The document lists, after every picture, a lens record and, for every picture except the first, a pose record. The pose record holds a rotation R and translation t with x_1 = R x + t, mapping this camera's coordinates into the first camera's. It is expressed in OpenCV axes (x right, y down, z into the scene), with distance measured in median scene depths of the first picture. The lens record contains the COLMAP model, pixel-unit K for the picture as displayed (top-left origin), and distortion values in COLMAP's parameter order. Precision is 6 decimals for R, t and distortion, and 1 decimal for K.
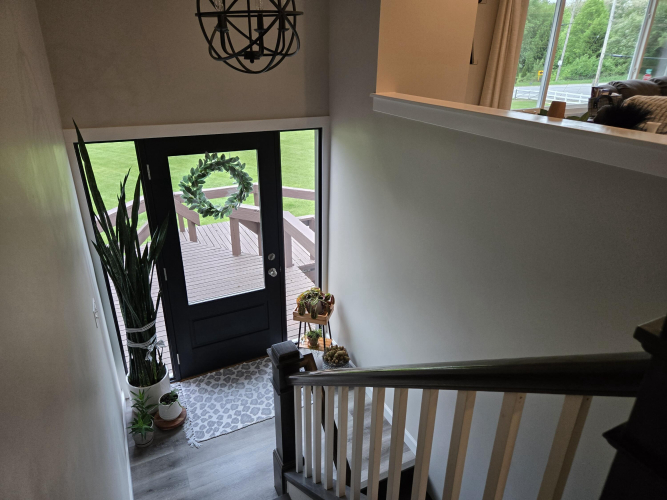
lens RADIAL K [[441.7, 0, 331.9], [0, 441.7, 248.4], [0, 0, 1]] dist [0.059678, -0.043892]
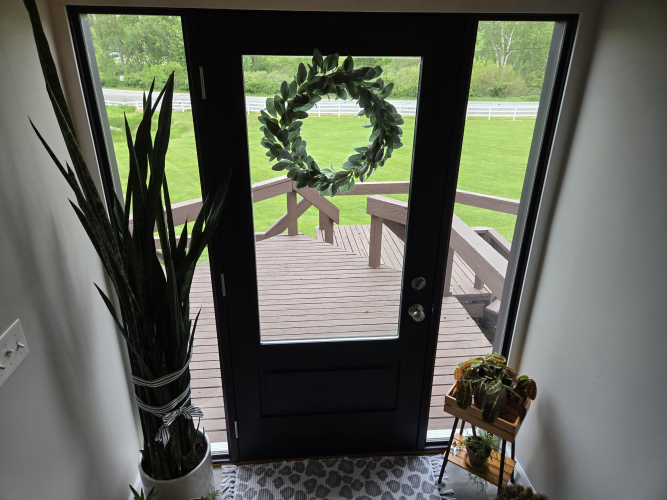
lens RADIAL K [[441.7, 0, 331.6], [0, 441.7, 249.4], [0, 0, 1]] dist [0.059678, -0.043892]
pose [[0.932218, 0.140013, -0.333716, -0.066559], [-0.148707, 0.988881, -0.000514, -0.005340], [0.329934, 0.050105, 0.942673, 0.490798]]
